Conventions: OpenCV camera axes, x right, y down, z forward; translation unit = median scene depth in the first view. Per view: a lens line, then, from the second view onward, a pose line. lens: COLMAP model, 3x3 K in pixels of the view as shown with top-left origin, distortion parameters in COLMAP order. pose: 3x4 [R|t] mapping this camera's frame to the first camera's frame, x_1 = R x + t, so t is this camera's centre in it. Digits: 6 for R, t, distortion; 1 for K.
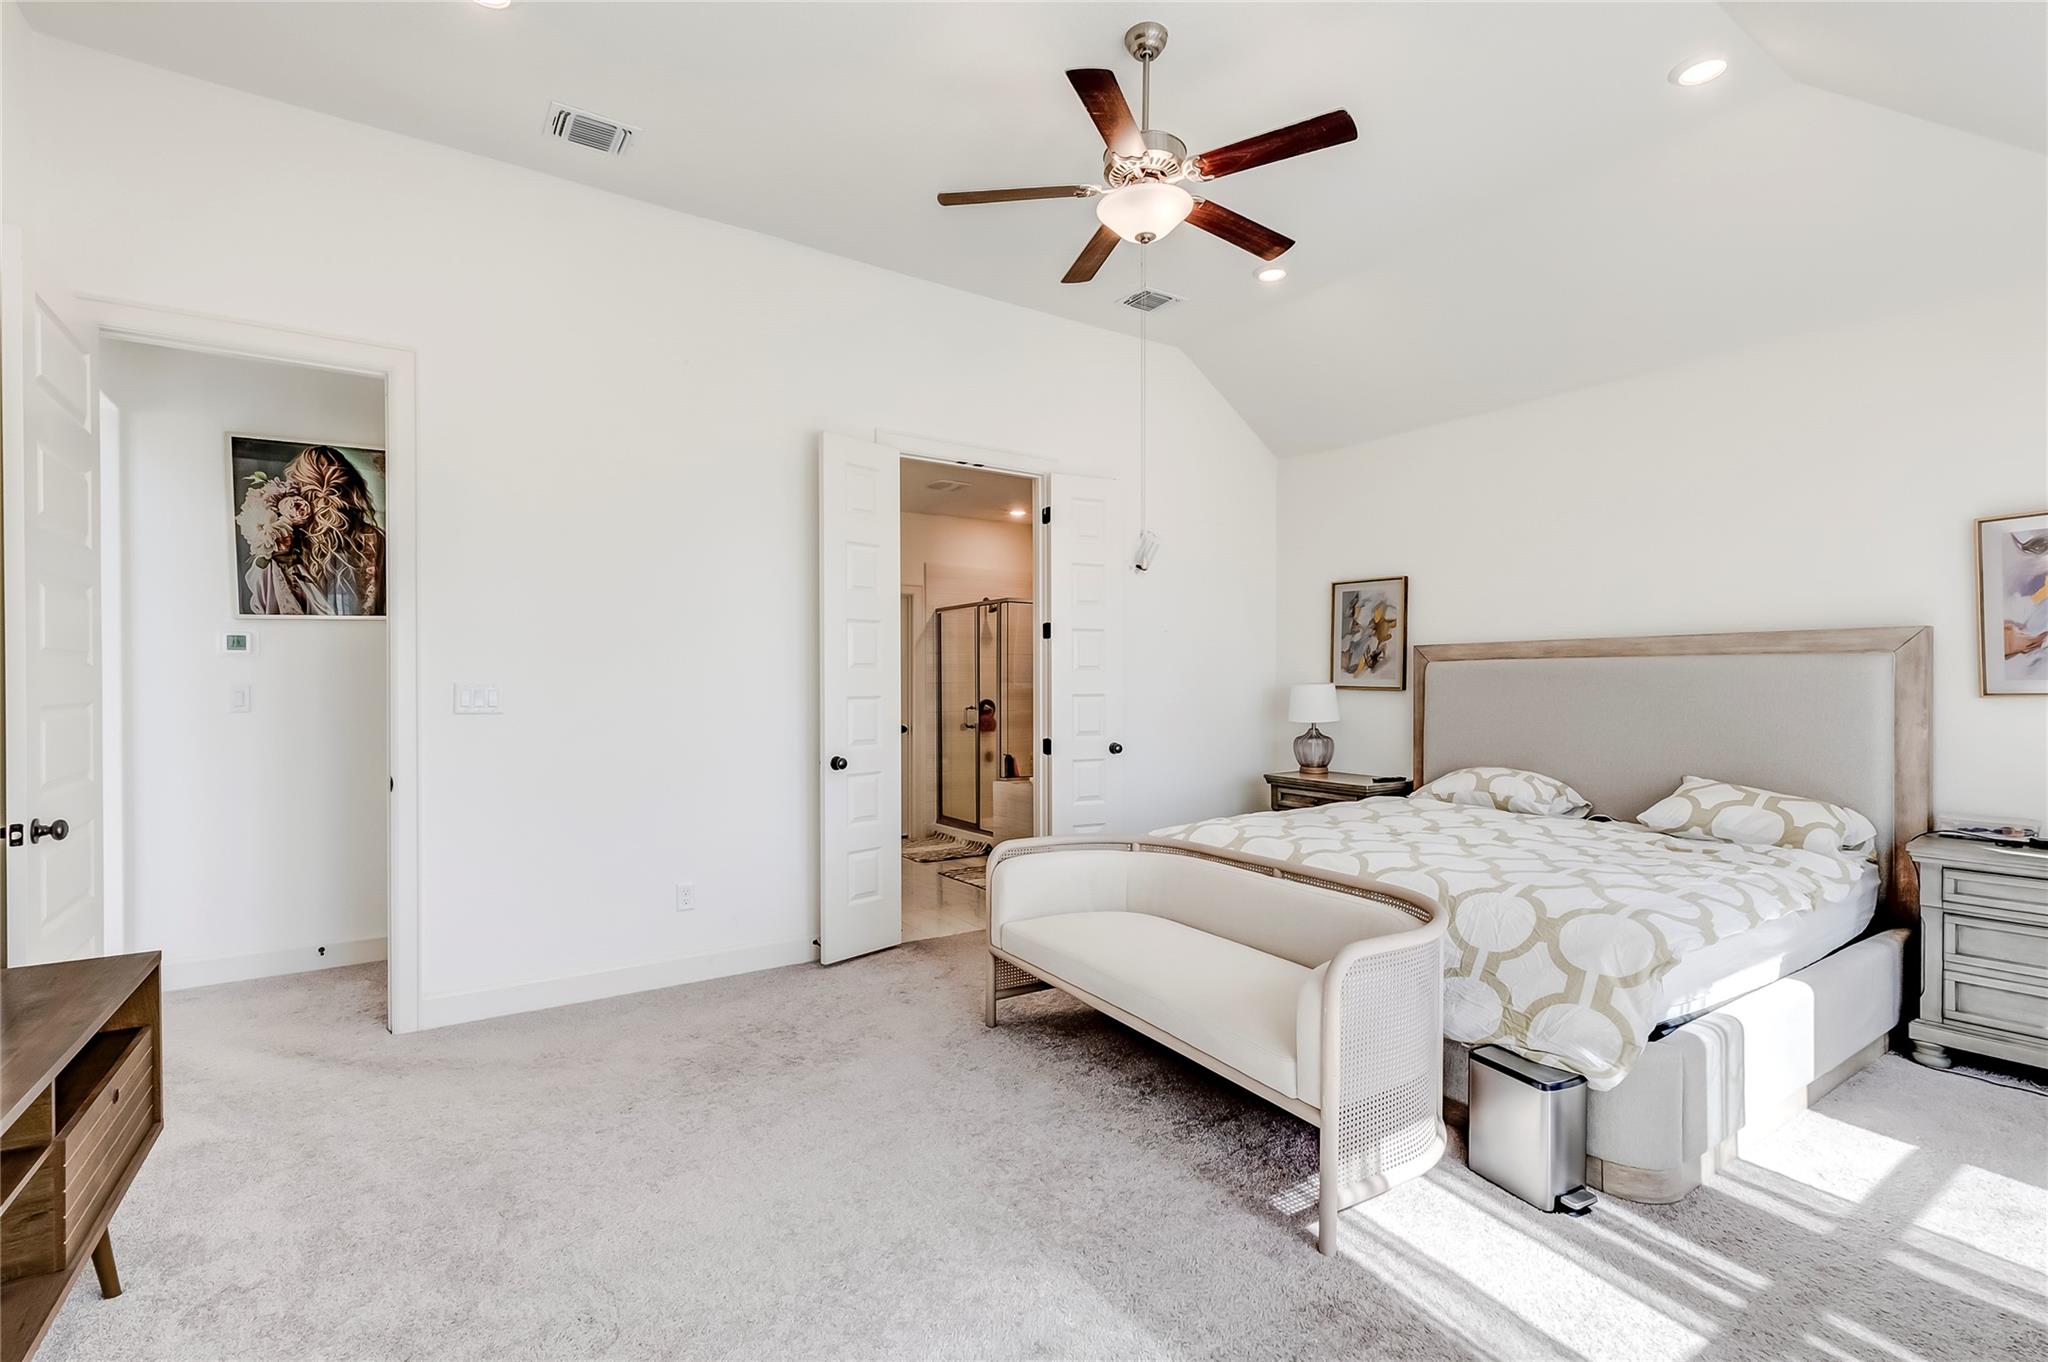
lens RADIAL K [[929.5, 0, 1026.5], [0, 929.5, 686.0], [0, 0, 1]] dist [0.002444, -0.001344]
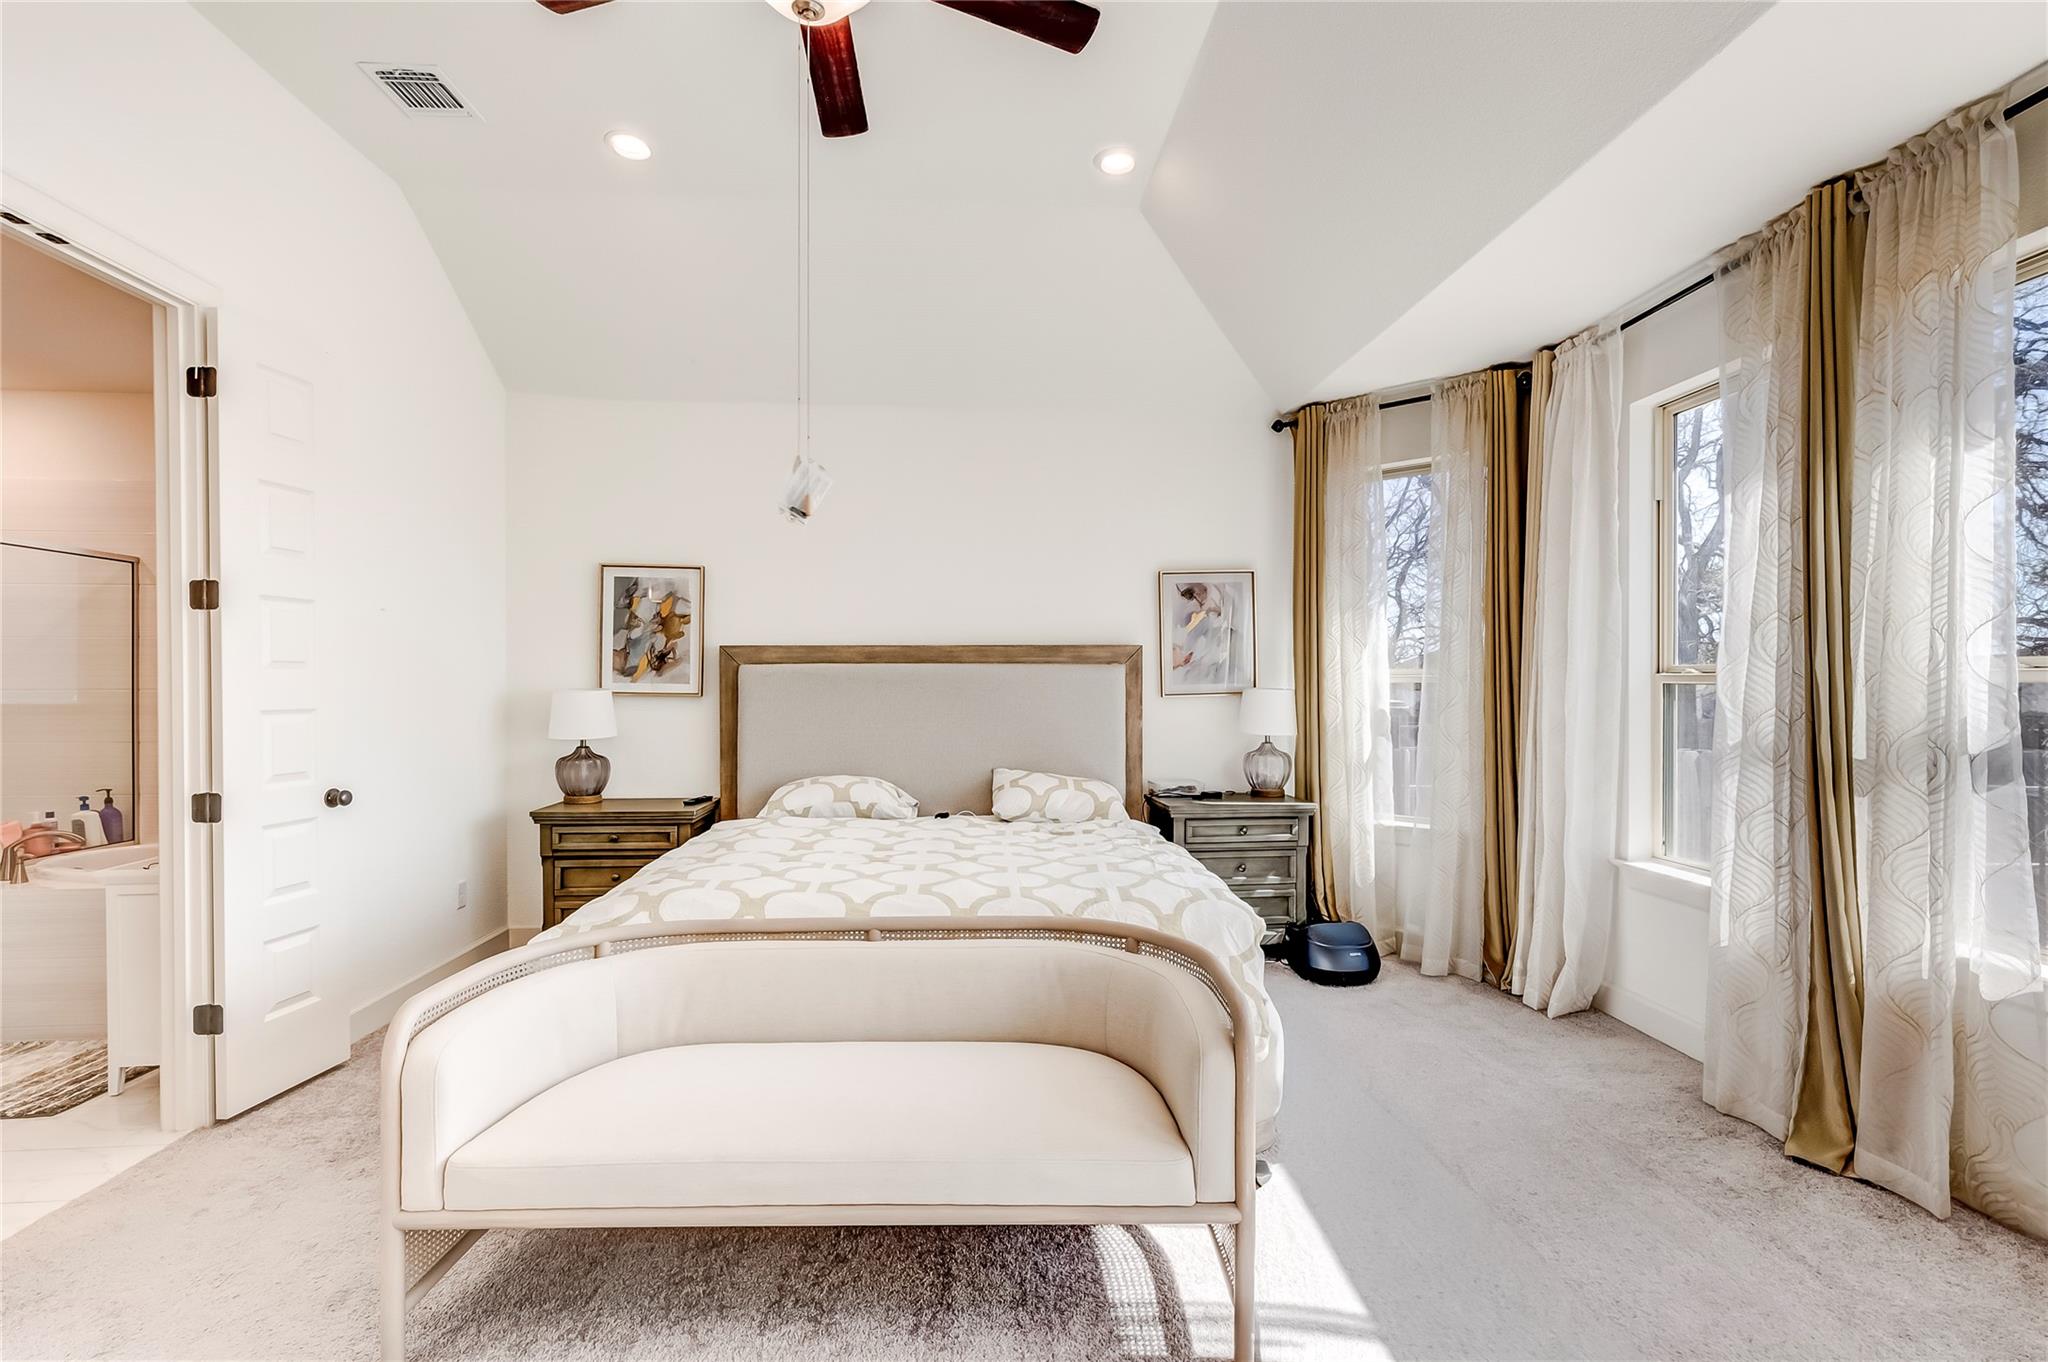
lens RADIAL K [[929.5, 0, 1031.8], [0, 929.5, 693.4], [0, 0, 1]] dist [0.002444, -0.001344]
pose [[0.496925, -0.008966, 0.867747, -0.198935], [0.004927, 0.999960, 0.007511, -0.003284], [-0.867780, 0.000543, 0.496949, 0.295339]]
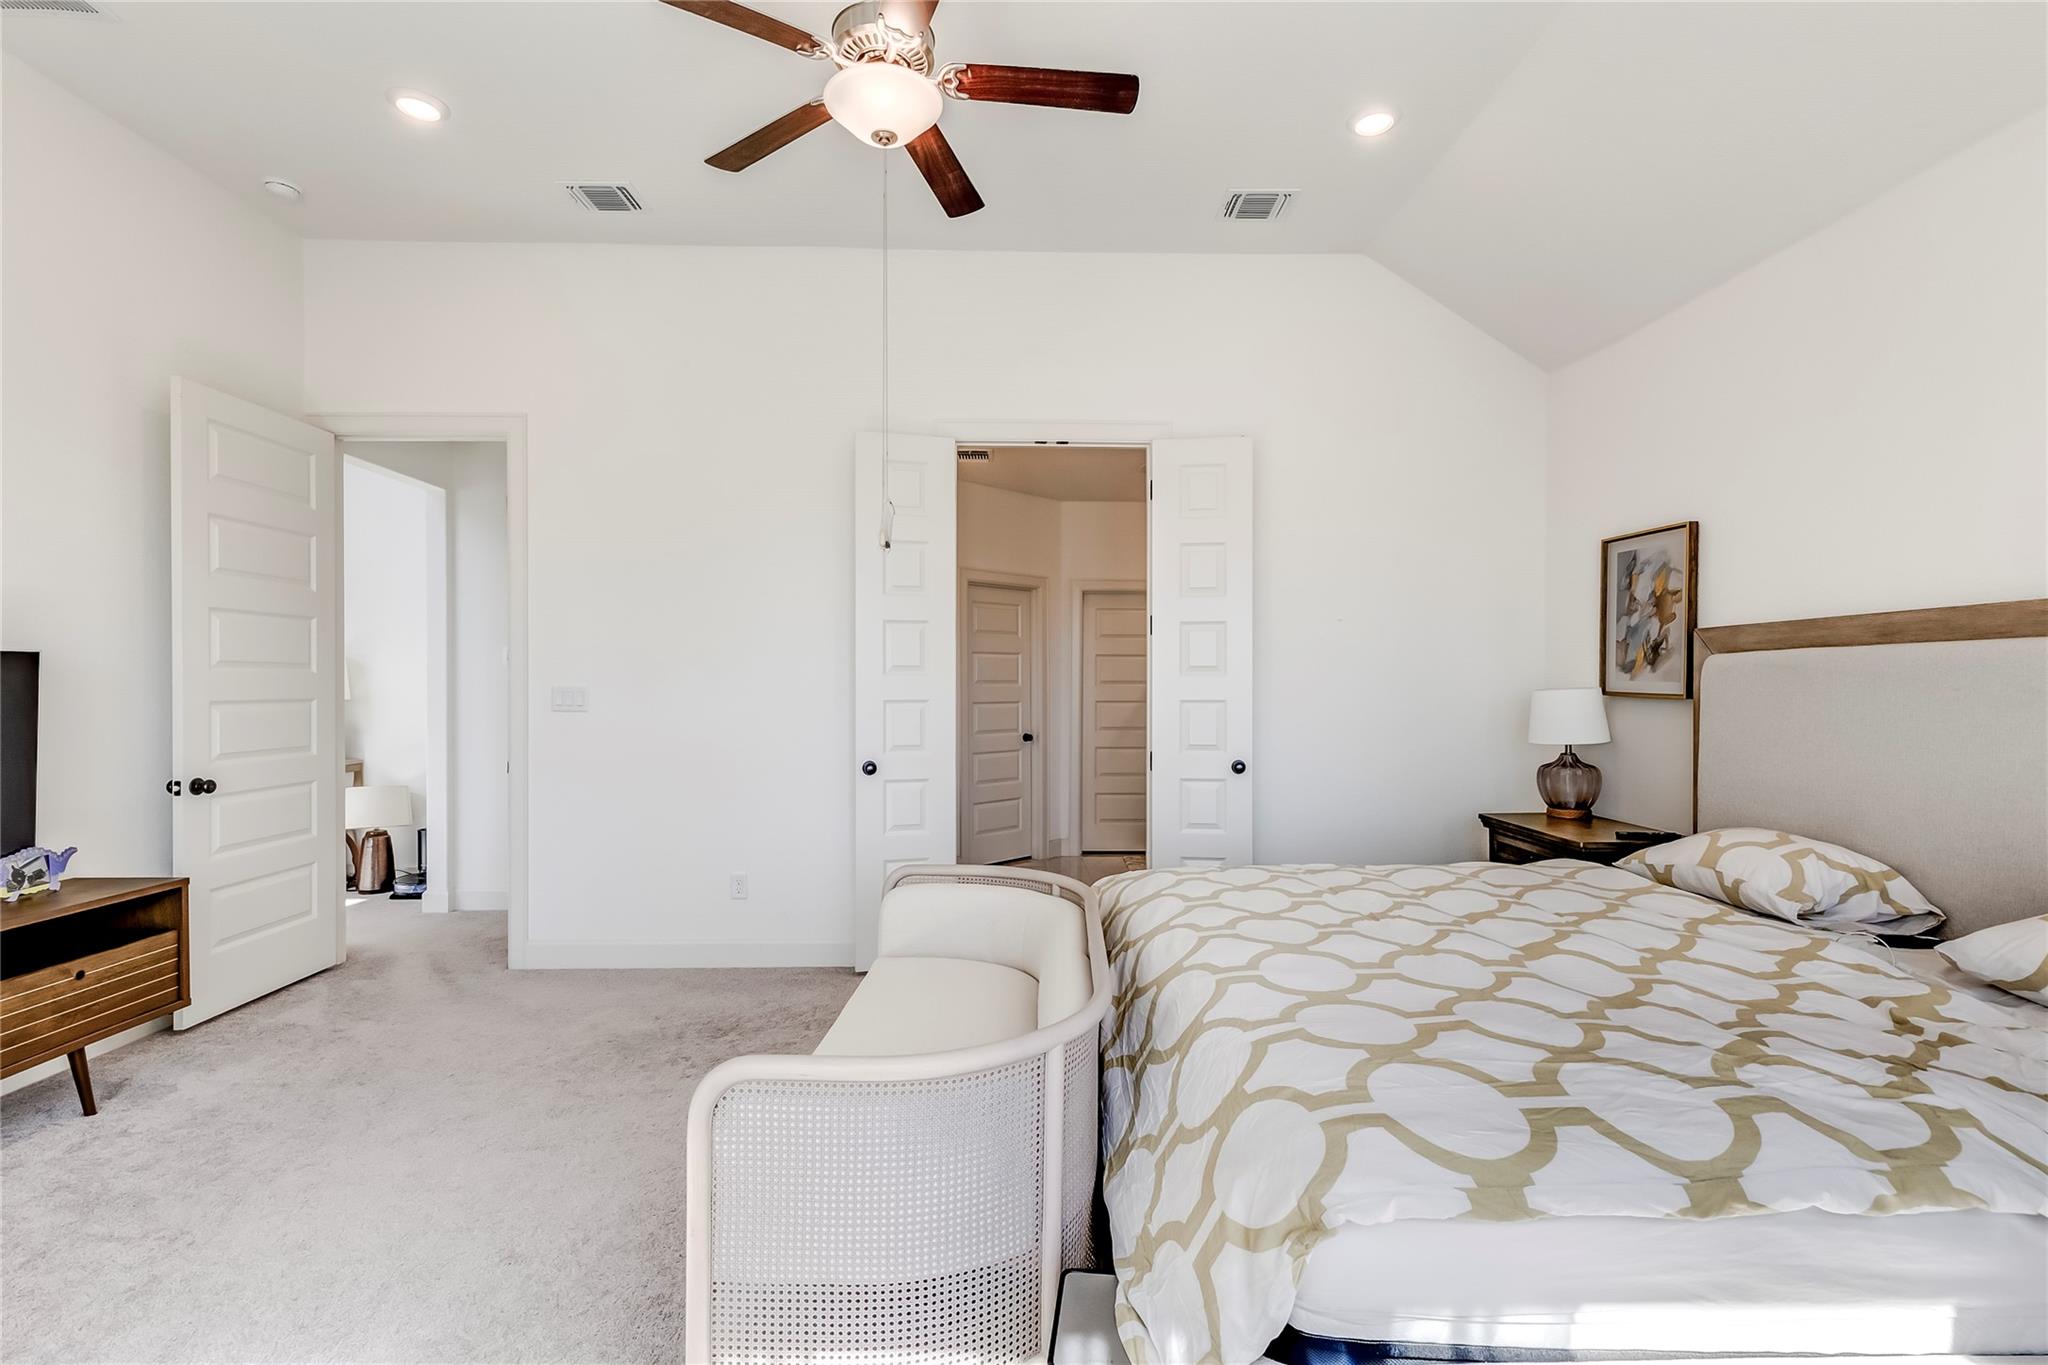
lens RADIAL K [[929.5, 0, 1033.1], [0, 929.5, 688.4], [0, 0, 1]] dist [0.002444, -0.001344]
pose [[0.842219, 0.002404, -0.539130, 0.369677], [-0.003401, 0.999994, -0.000853, -0.000540], [0.539125, 0.002552, 0.842222, 0.211992]]
